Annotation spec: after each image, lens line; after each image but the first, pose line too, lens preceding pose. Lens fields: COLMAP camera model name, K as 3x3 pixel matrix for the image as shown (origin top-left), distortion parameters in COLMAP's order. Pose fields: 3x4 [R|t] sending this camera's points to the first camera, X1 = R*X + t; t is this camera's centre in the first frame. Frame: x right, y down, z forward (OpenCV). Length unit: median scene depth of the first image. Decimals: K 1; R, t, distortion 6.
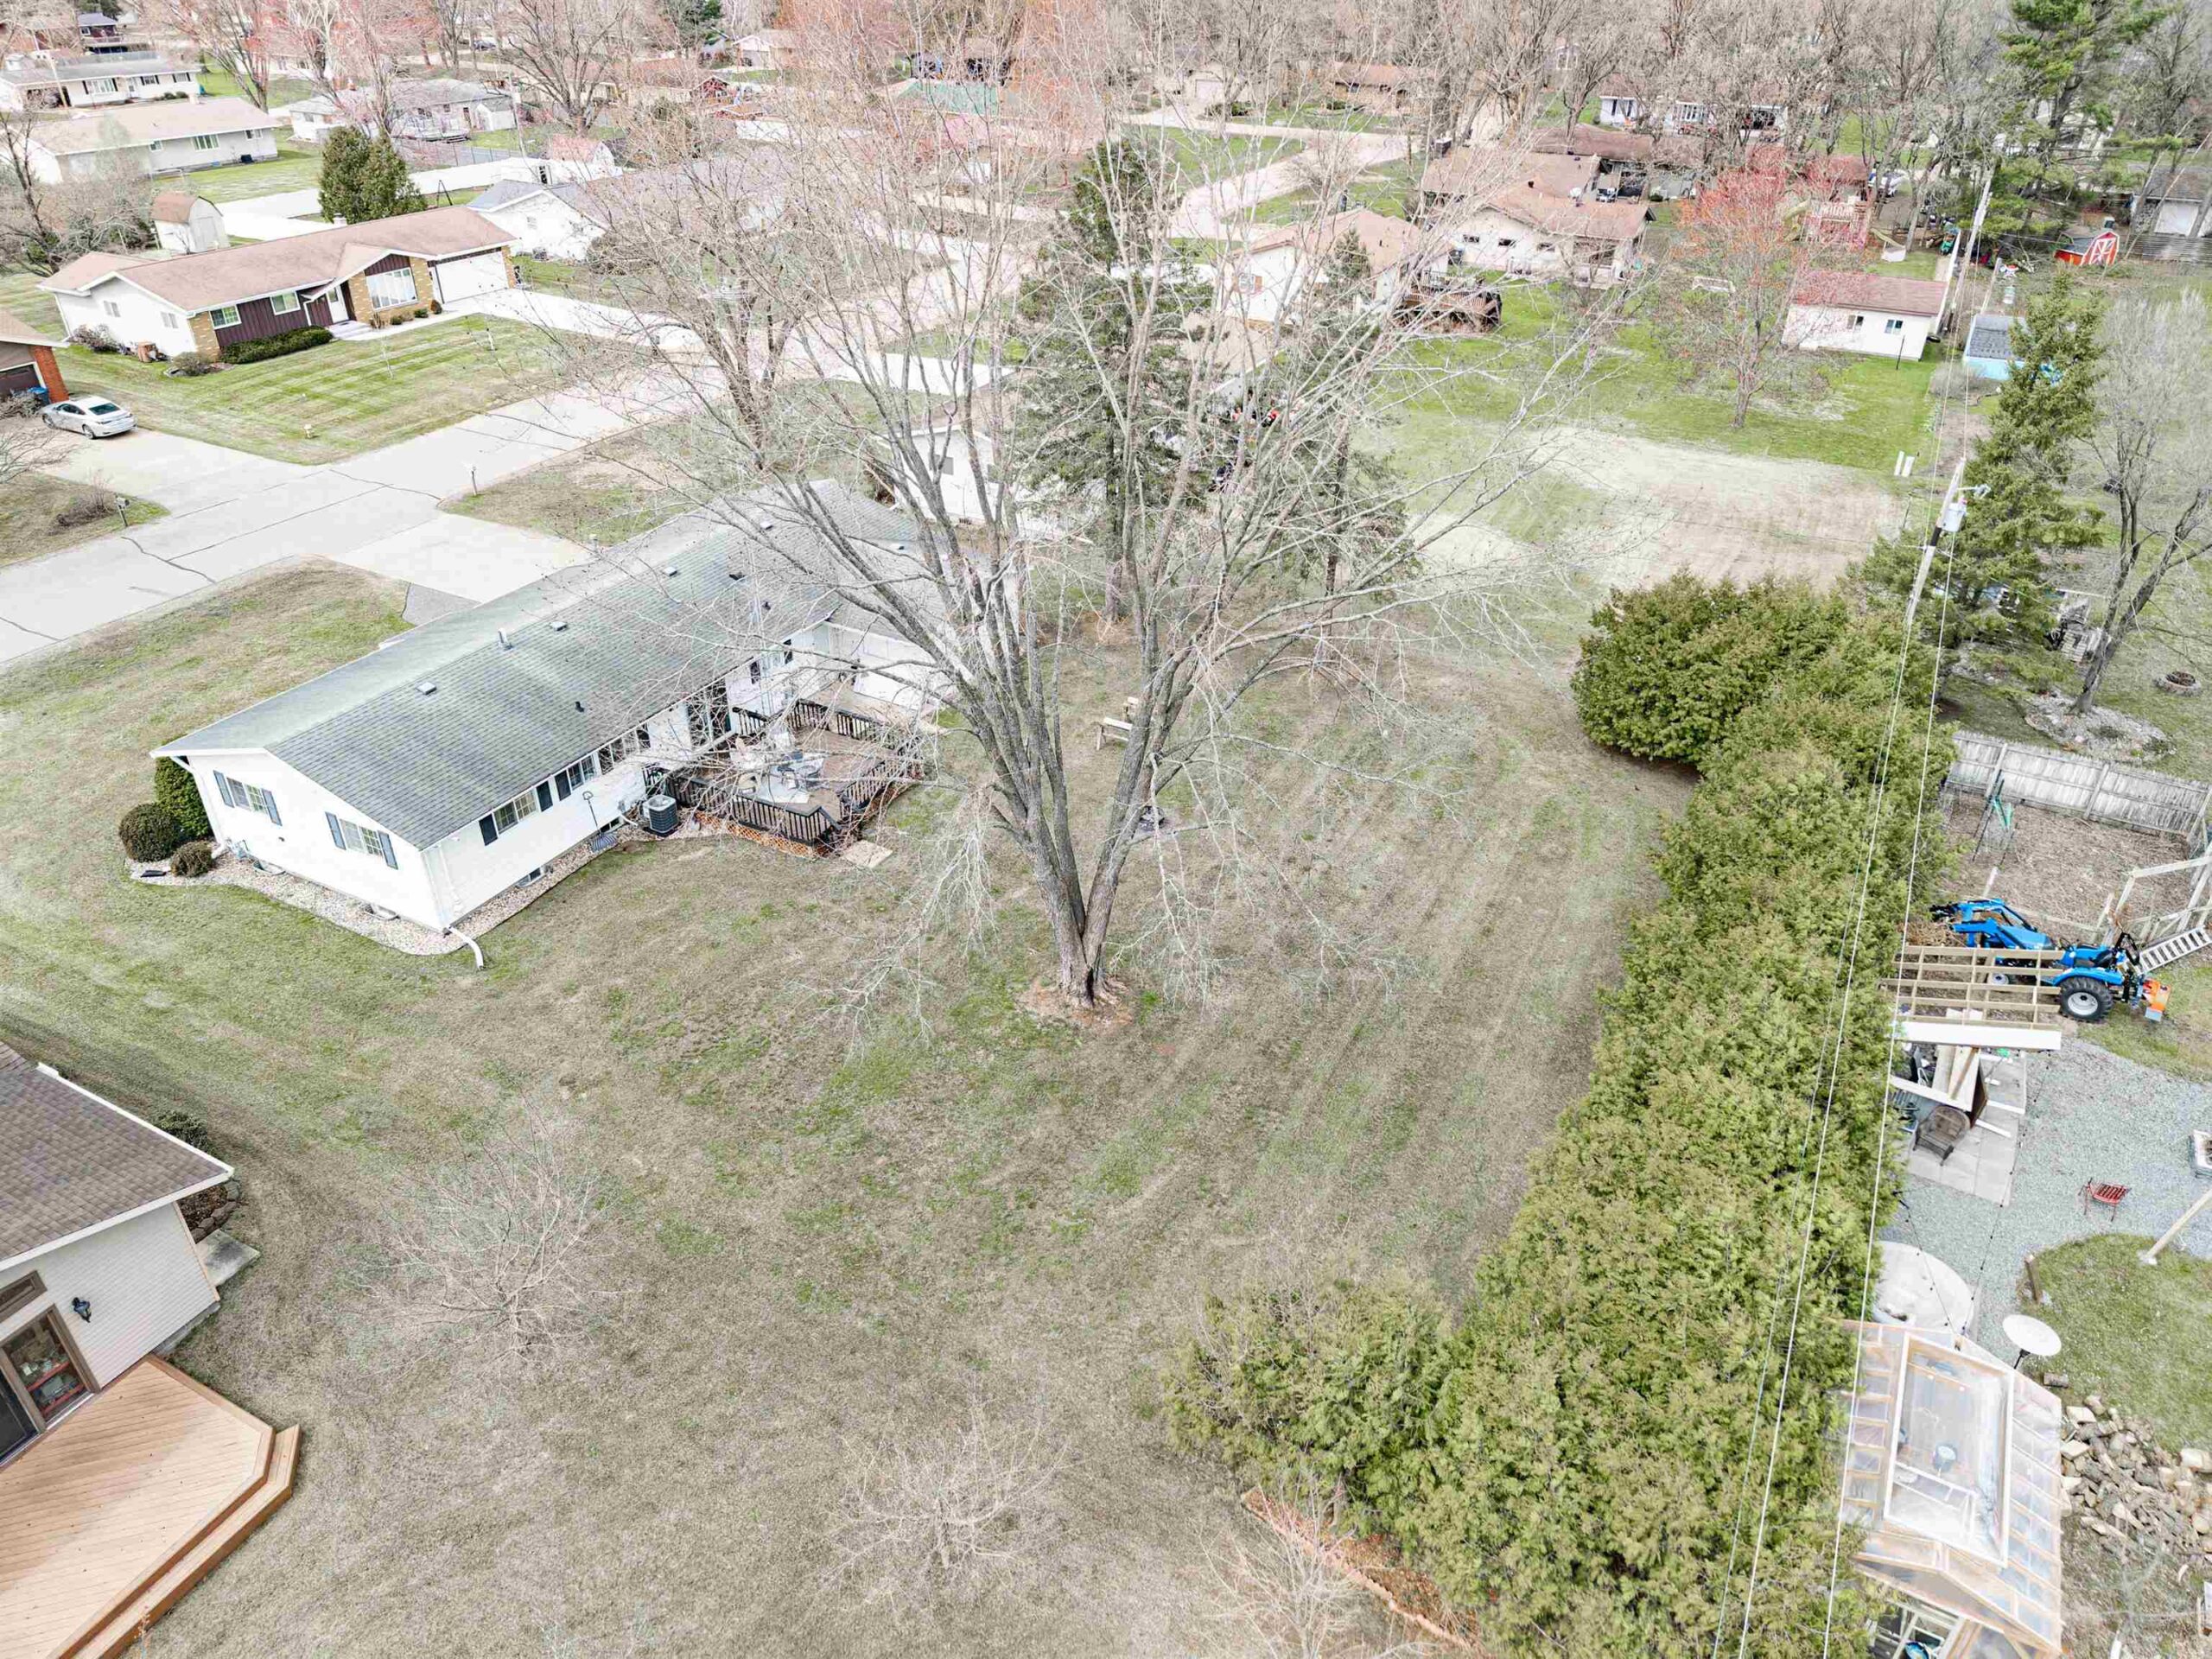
lens RADIAL K [[1475.2, 0, 1106.0], [0, 1475.2, 829.5], [0, 0, 1]] dist [0.033783, -0.005394]
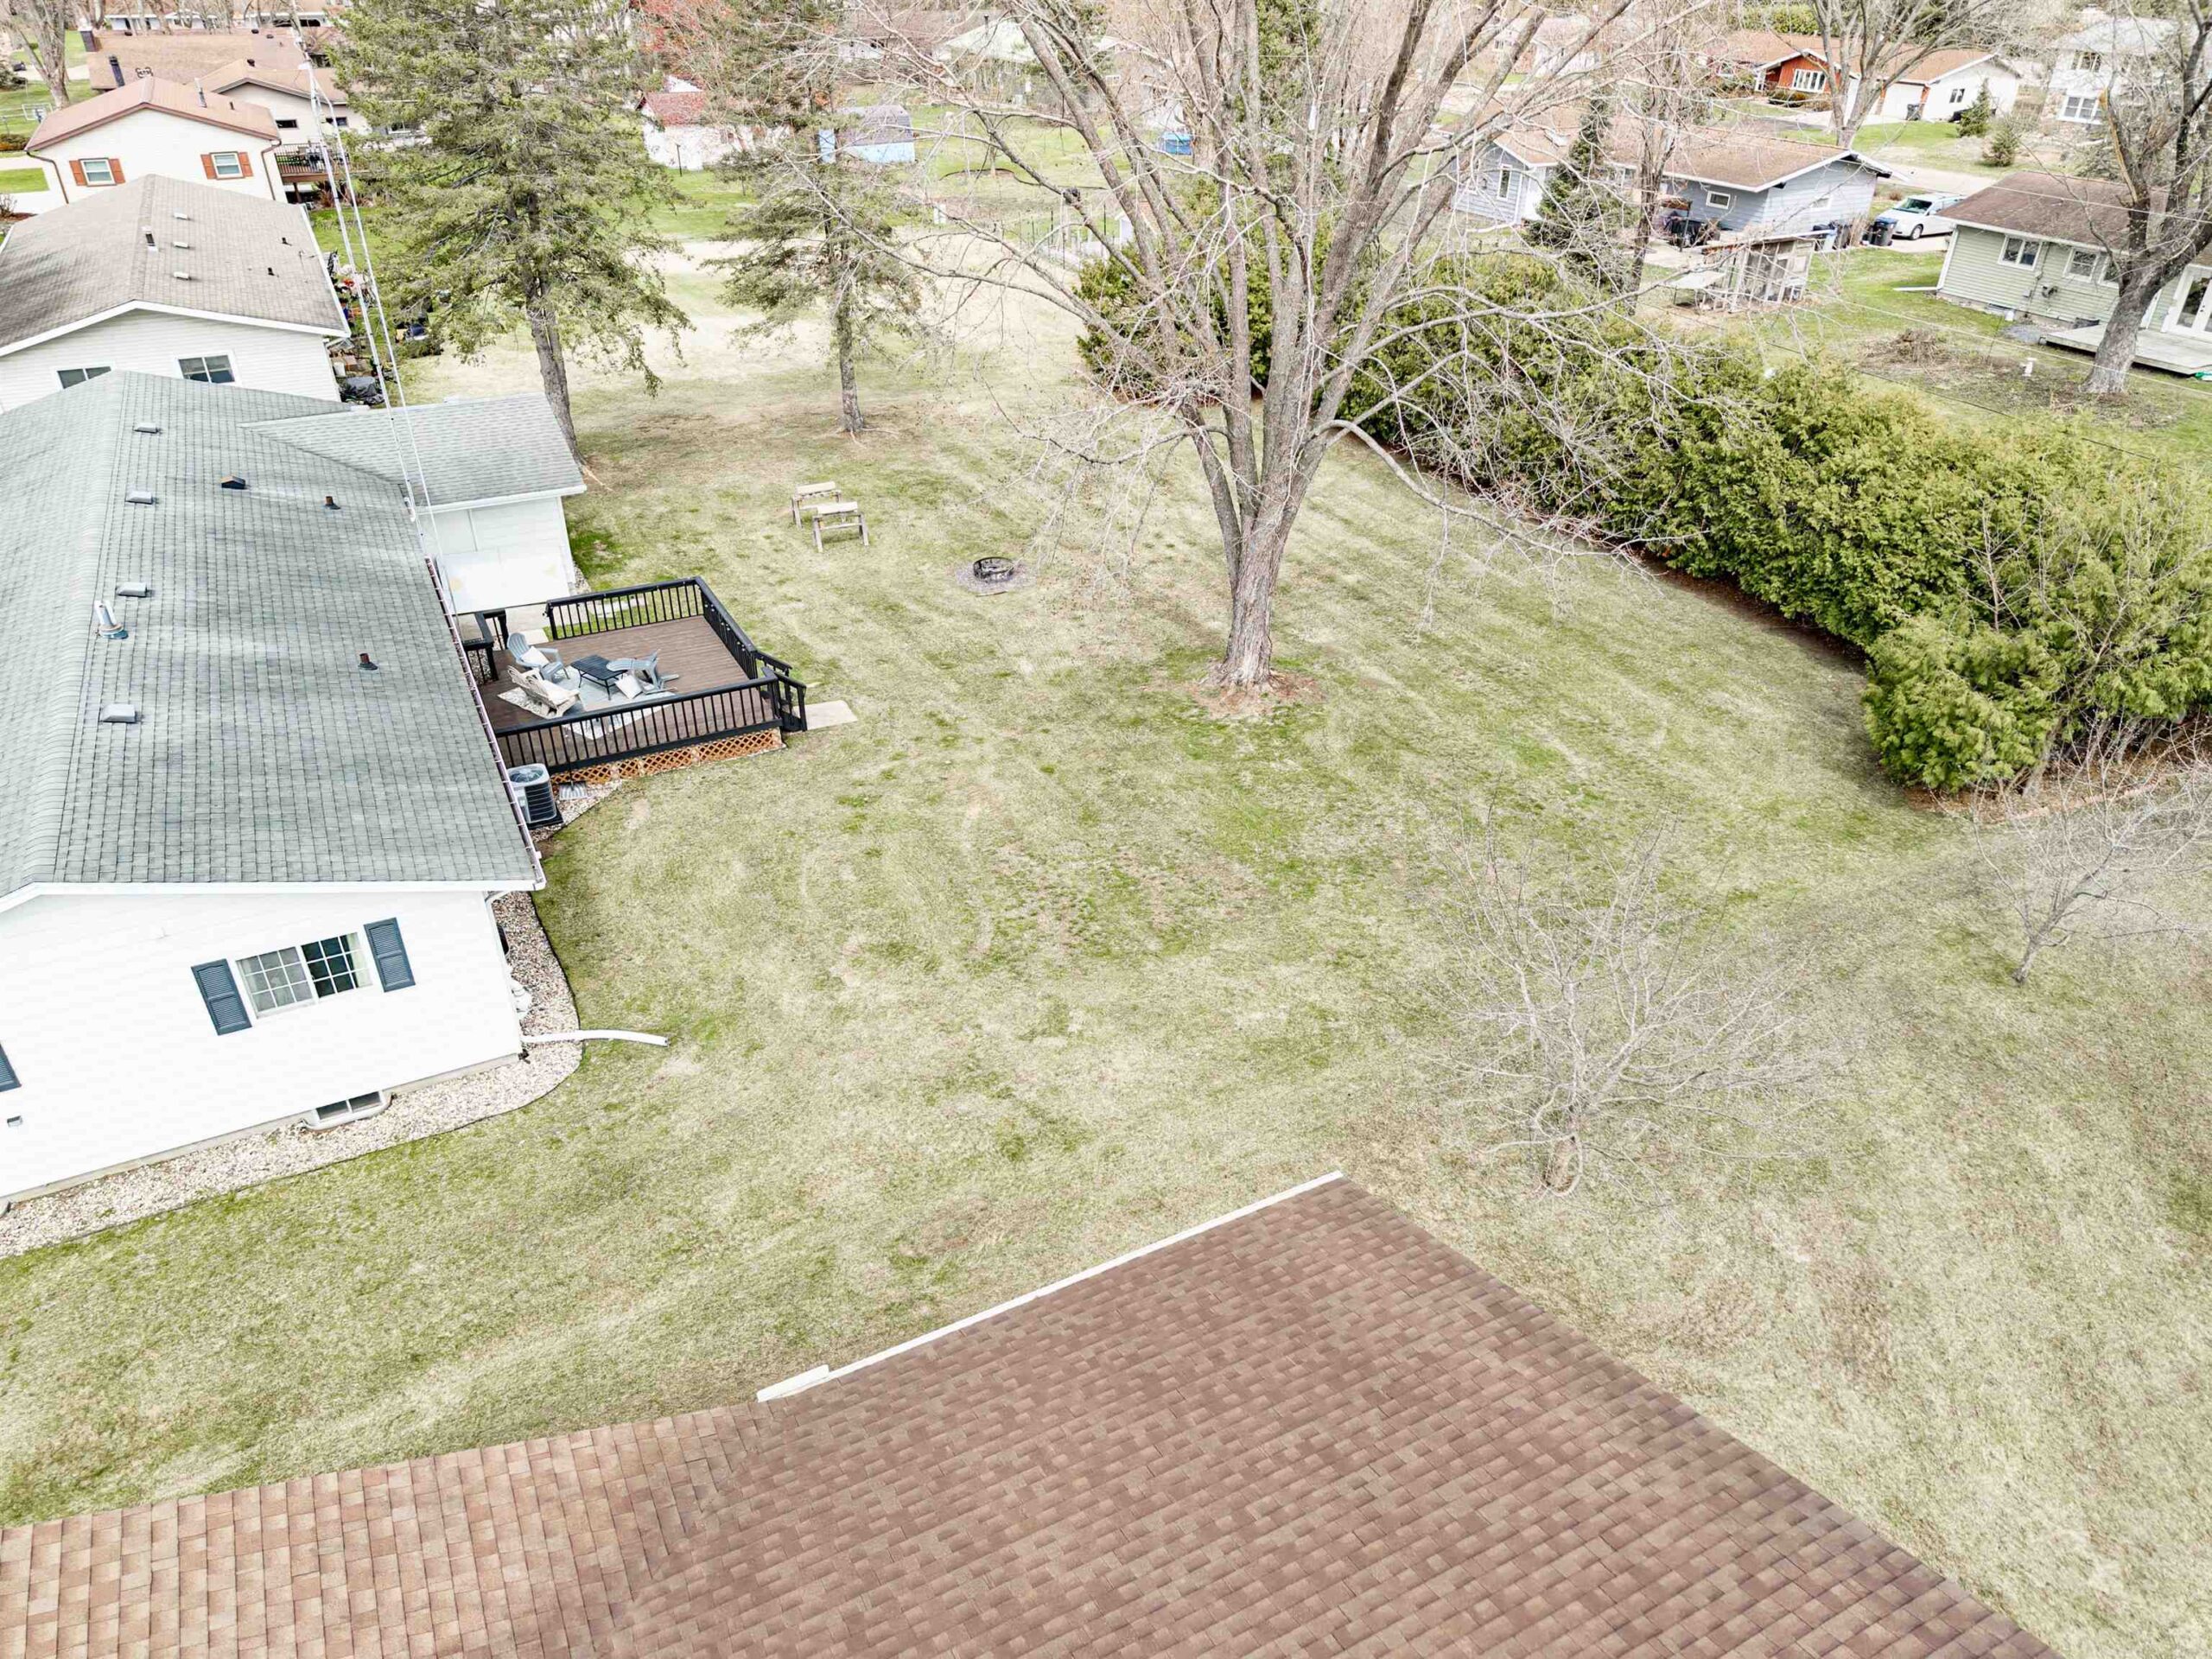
lens RADIAL K [[1475.2, 0, 1106.0], [0, 1475.2, 829.5], [0, 0, 1]] dist [0.033783, -0.005394]
pose [[0.572659, -0.436806, 0.693731, -0.644915], [0.431815, 0.880038, 0.197660, -0.018491], [-0.696848, 0.186372, 0.692580, 0.441135]]
